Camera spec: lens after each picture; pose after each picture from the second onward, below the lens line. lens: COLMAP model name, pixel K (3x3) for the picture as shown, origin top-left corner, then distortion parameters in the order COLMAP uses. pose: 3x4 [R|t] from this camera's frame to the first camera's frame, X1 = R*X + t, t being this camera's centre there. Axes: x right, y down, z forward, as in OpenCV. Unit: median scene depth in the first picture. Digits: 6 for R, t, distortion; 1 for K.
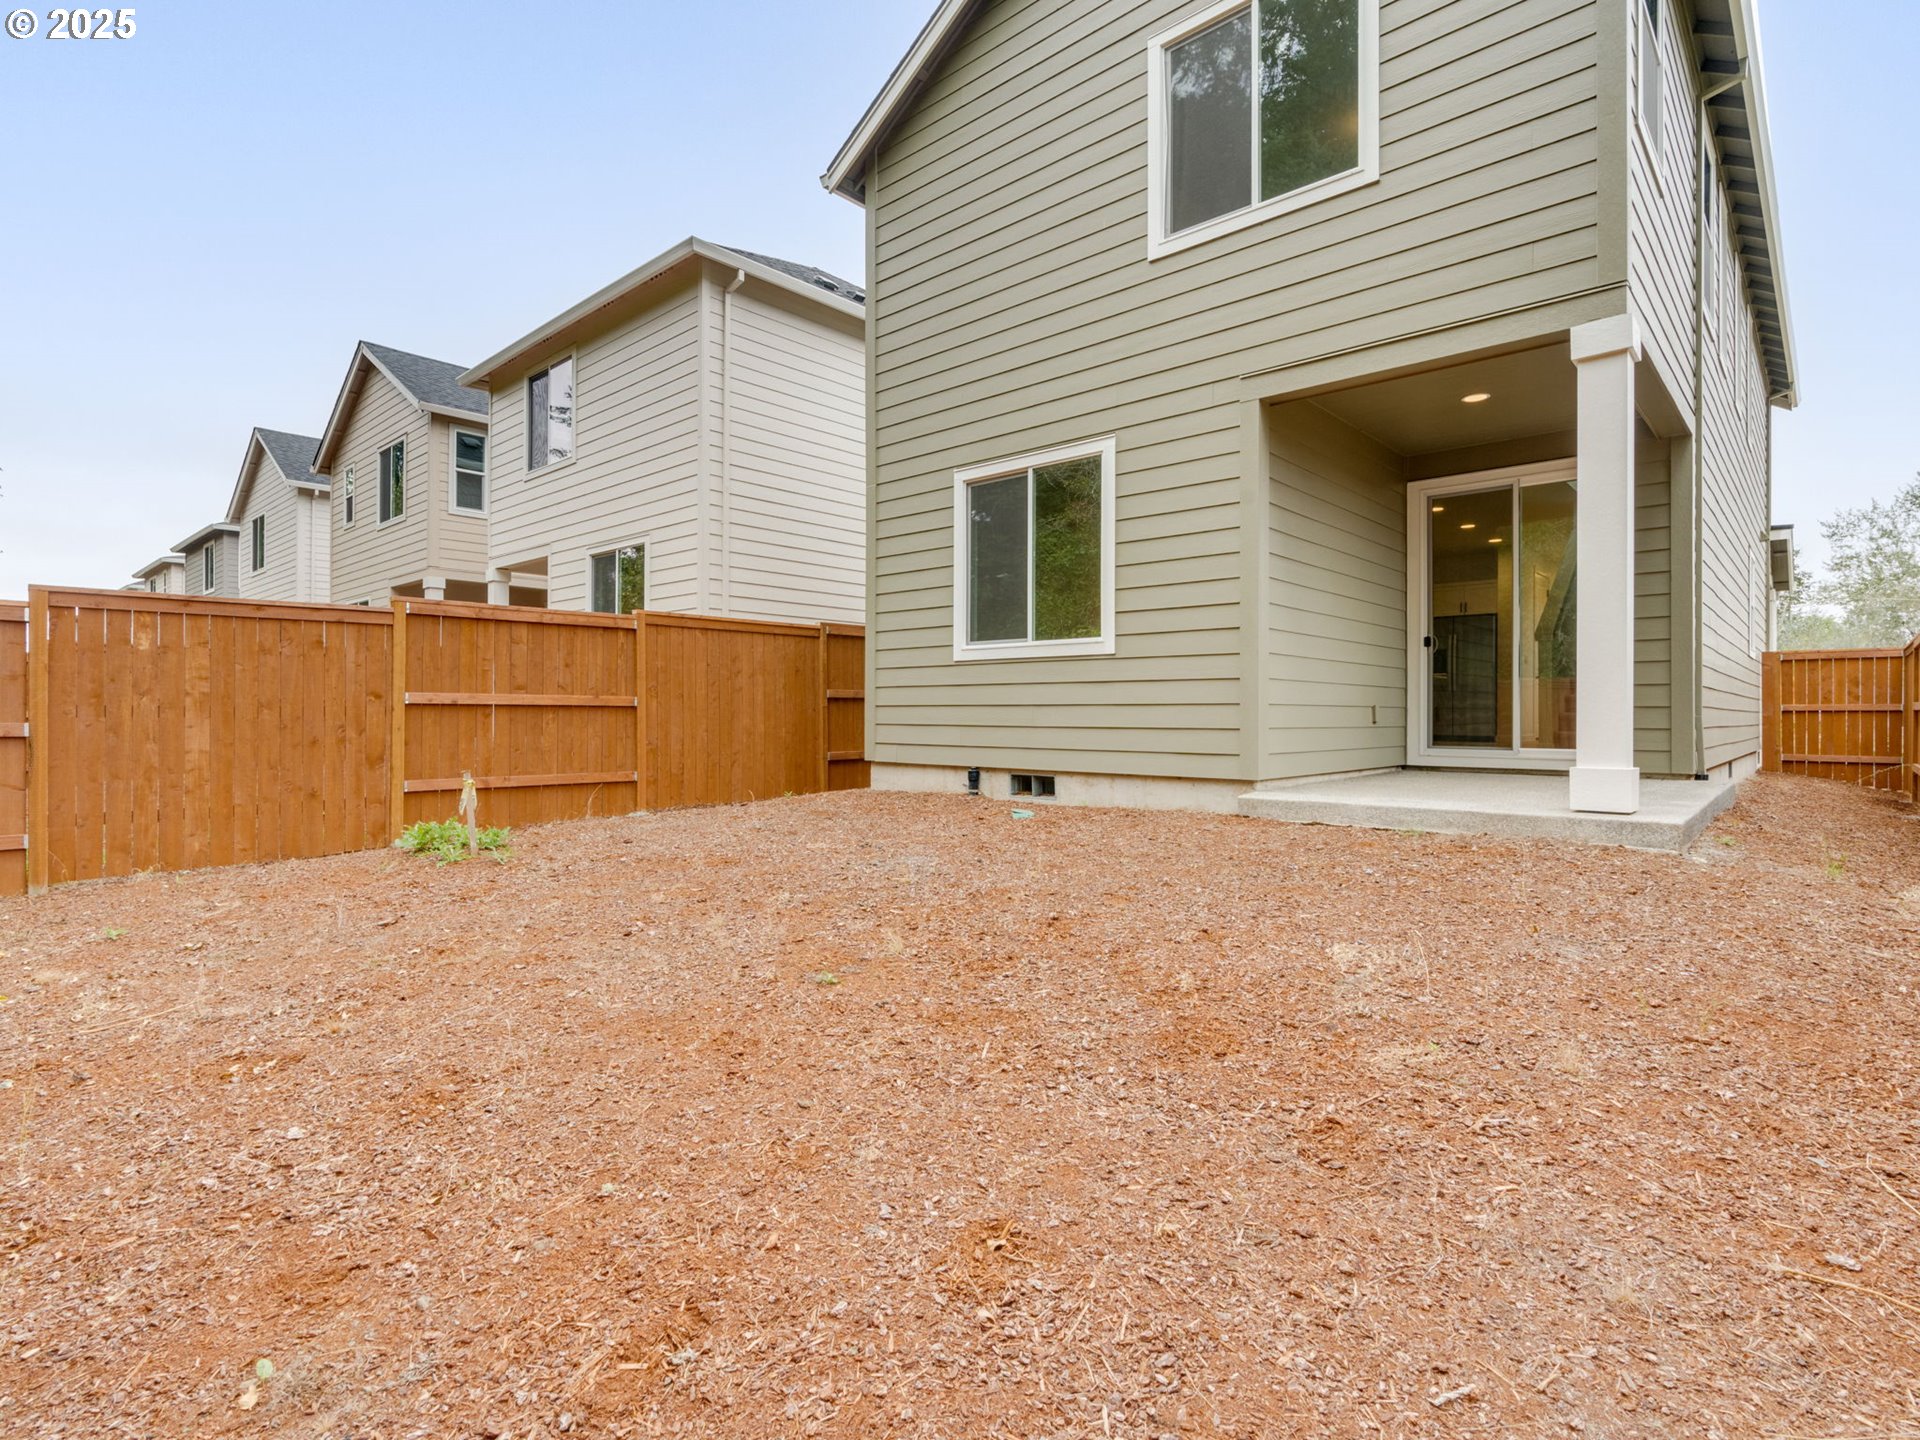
lens RADIAL K [[976.9, 0, 955.0], [0, 976.9, 712.2], [0, 0, 1]] dist [-0.003583, -0.000781]
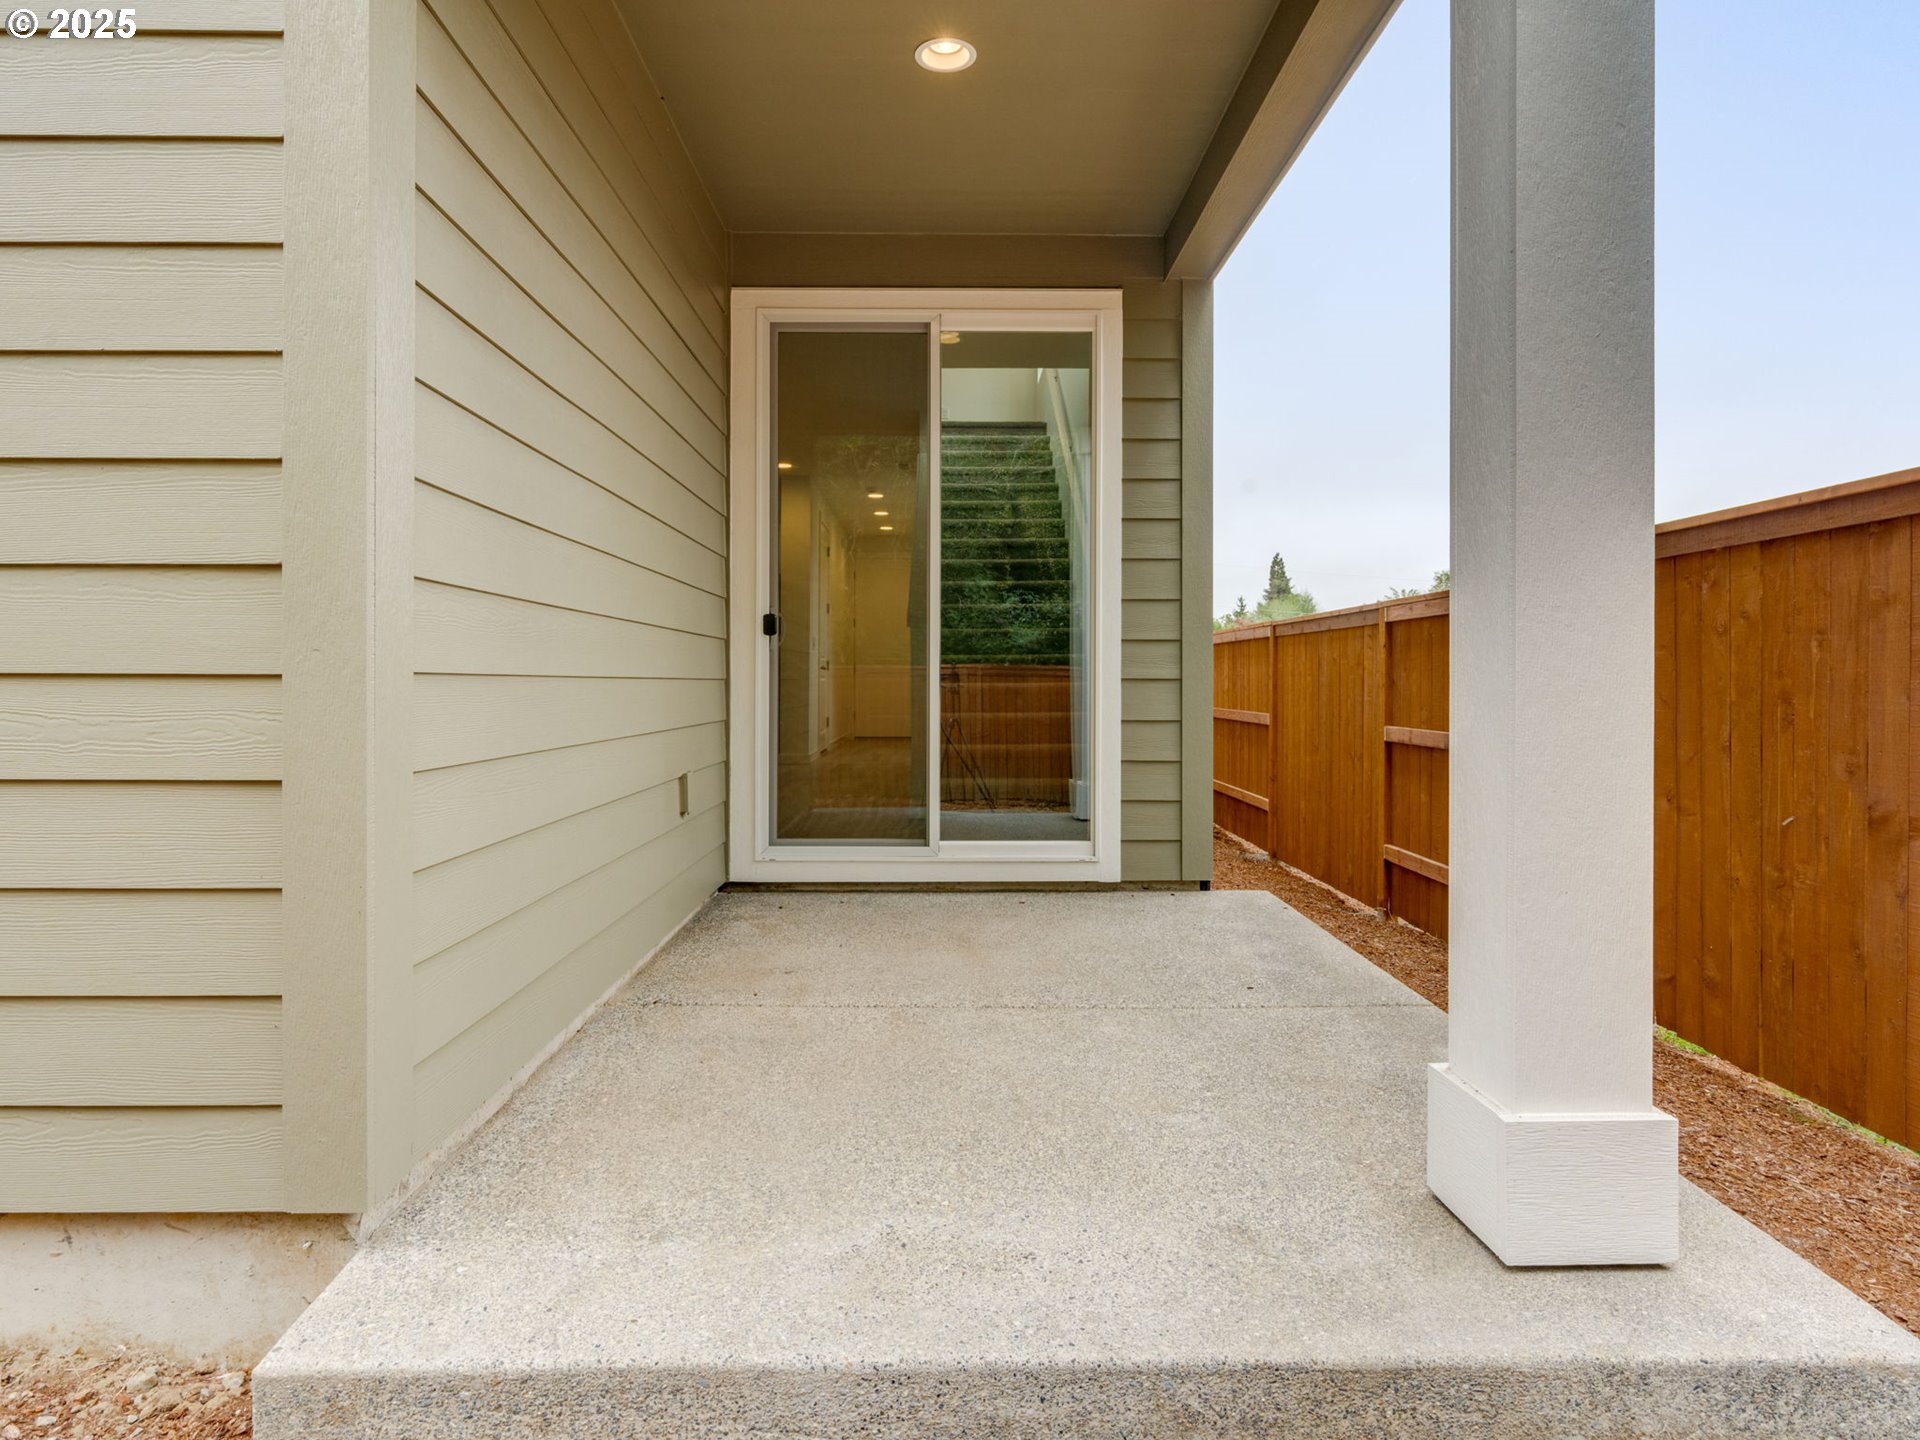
lens RADIAL K [[976.9, 0, 910.6], [0, 976.9, 669.8], [0, 0, 1]] dist [-0.003583, -0.000781]
pose [[0.718072, -0.003320, 0.695960, 0.199860], [-0.001375, 0.999980, 0.006188, -0.053486], [-0.695967, -0.005401, 0.718053, 0.611017]]
